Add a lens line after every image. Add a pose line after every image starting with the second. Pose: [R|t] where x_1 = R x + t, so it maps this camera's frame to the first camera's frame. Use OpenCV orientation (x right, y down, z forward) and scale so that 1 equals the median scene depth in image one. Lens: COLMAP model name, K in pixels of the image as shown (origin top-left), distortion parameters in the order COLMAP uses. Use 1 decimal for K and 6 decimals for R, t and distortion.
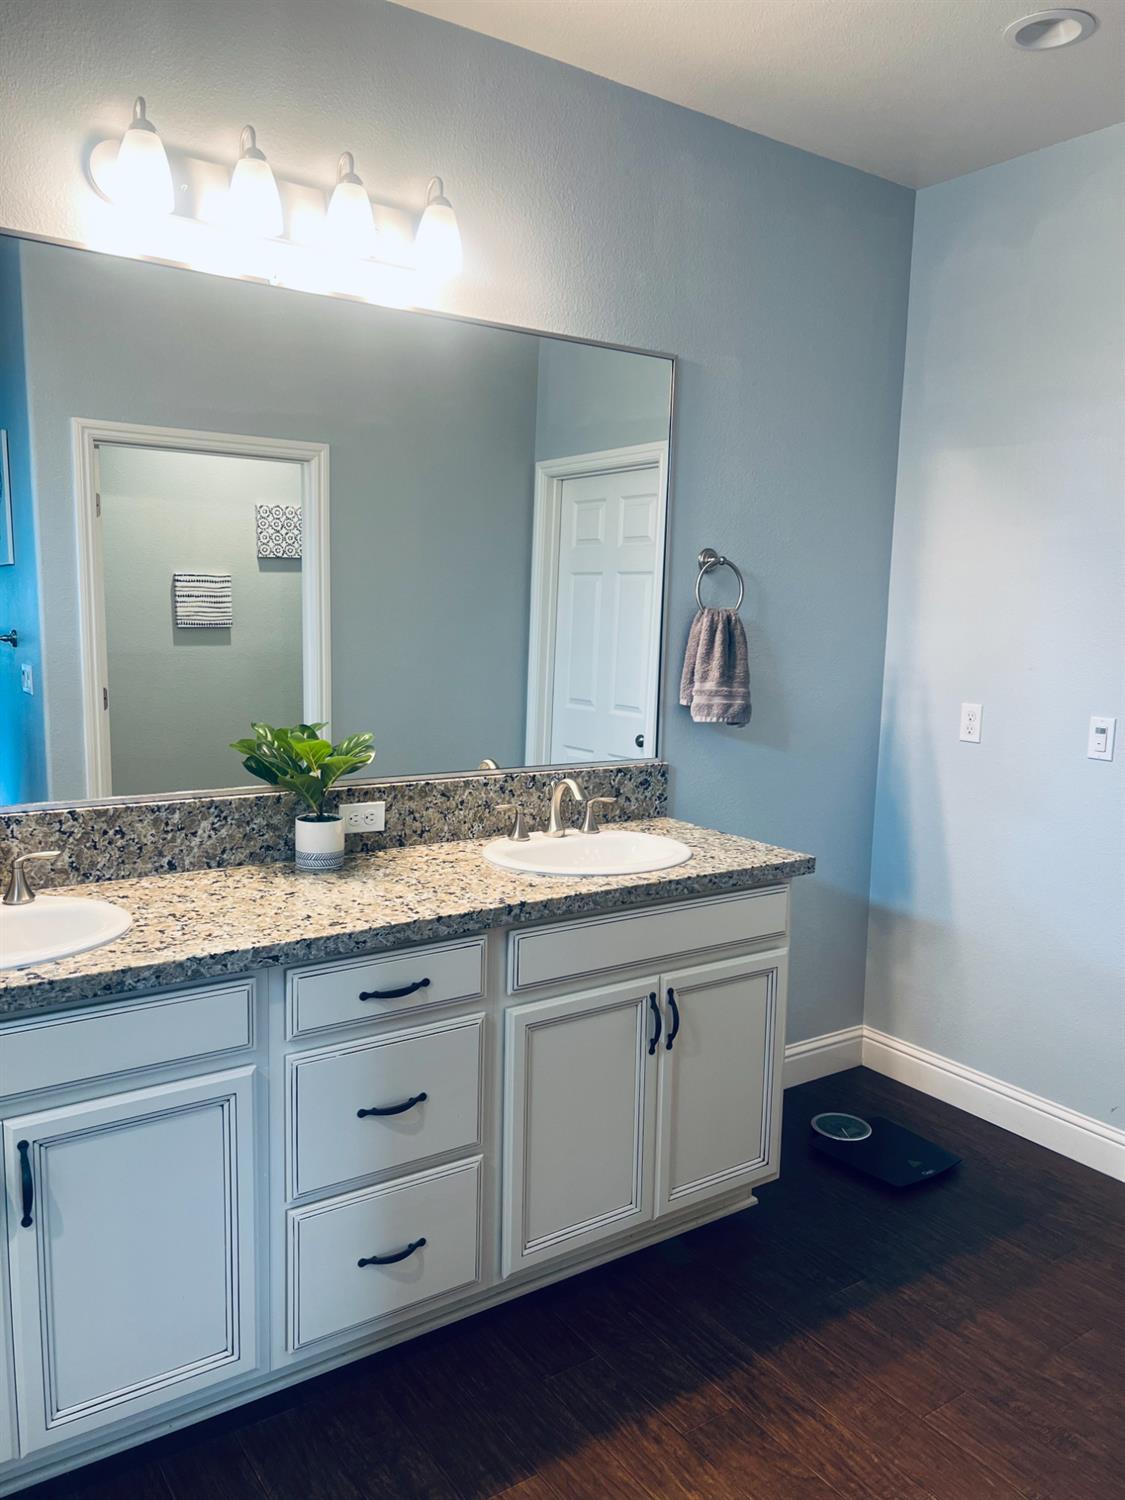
lens RADIAL K [[1134.8, 0, 562.1], [0, 1134.8, 748.6], [0, 0, 1]] dist [0.061047, -0.071088]
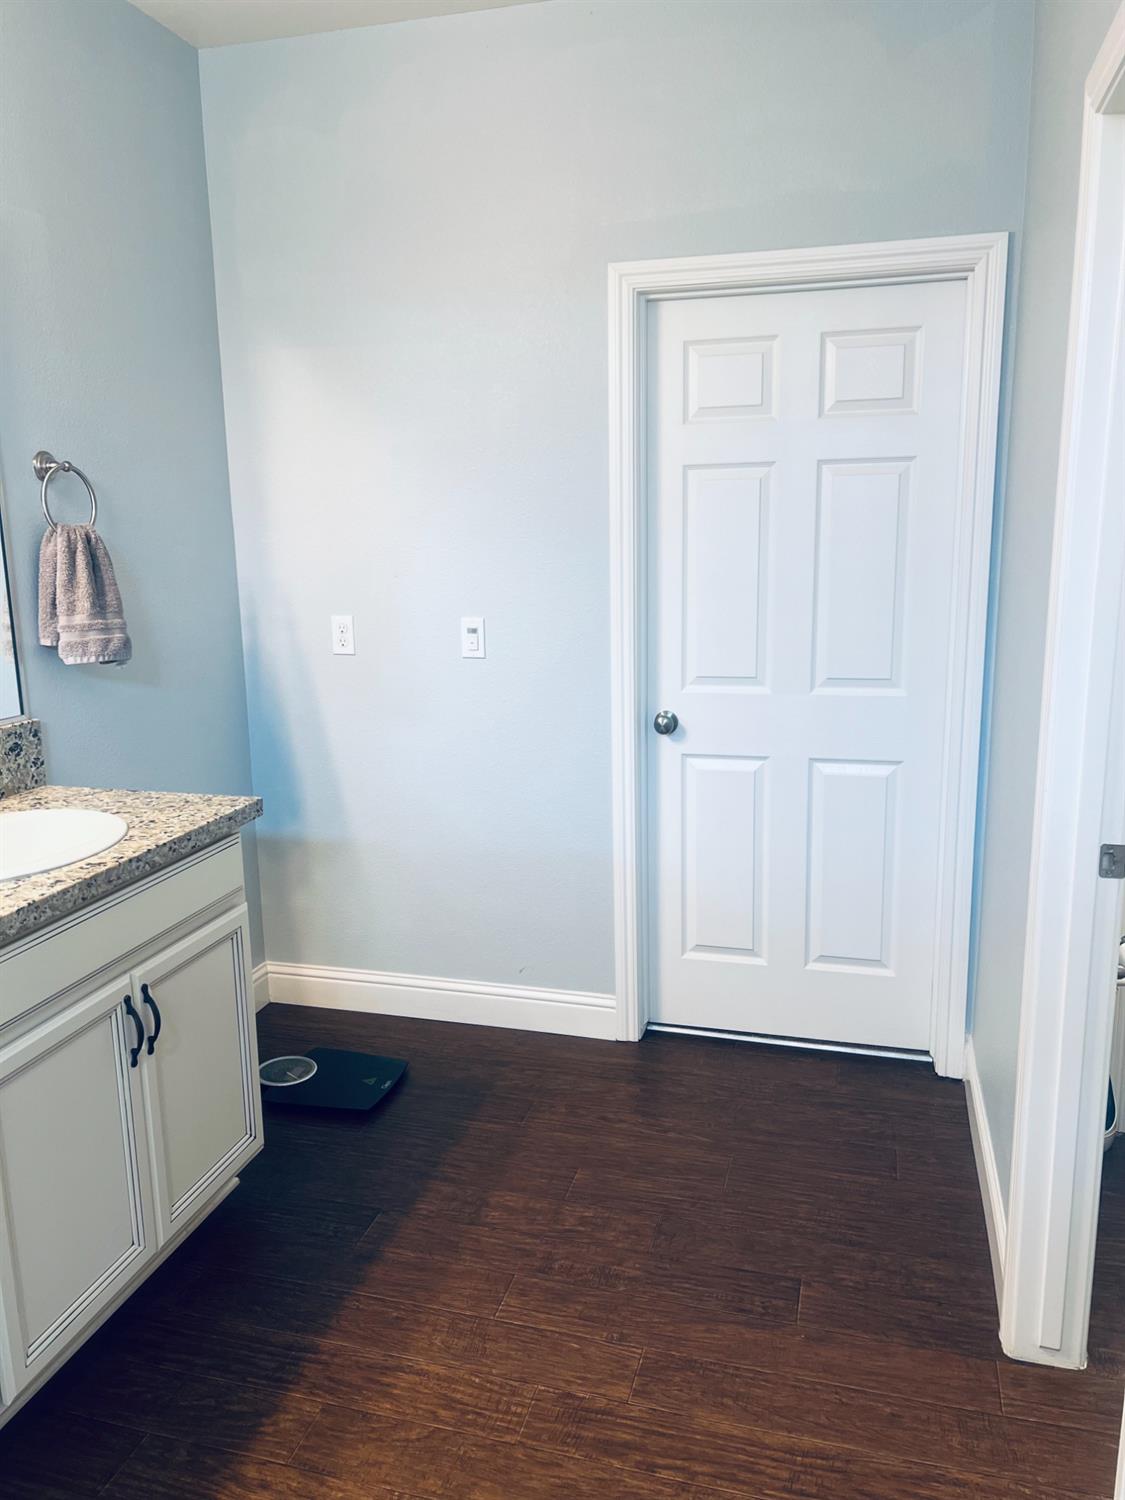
lens RADIAL K [[1134.8, 0, 566.8], [0, 1134.8, 747.2], [0, 0, 1]] dist [0.061047, -0.071088]
pose [[0.764577, -0.158391, 0.624768, -0.165399], [0.111703, 0.987229, 0.113583, -0.022647], [-0.634780, -0.017054, 0.772505, 0.155348]]
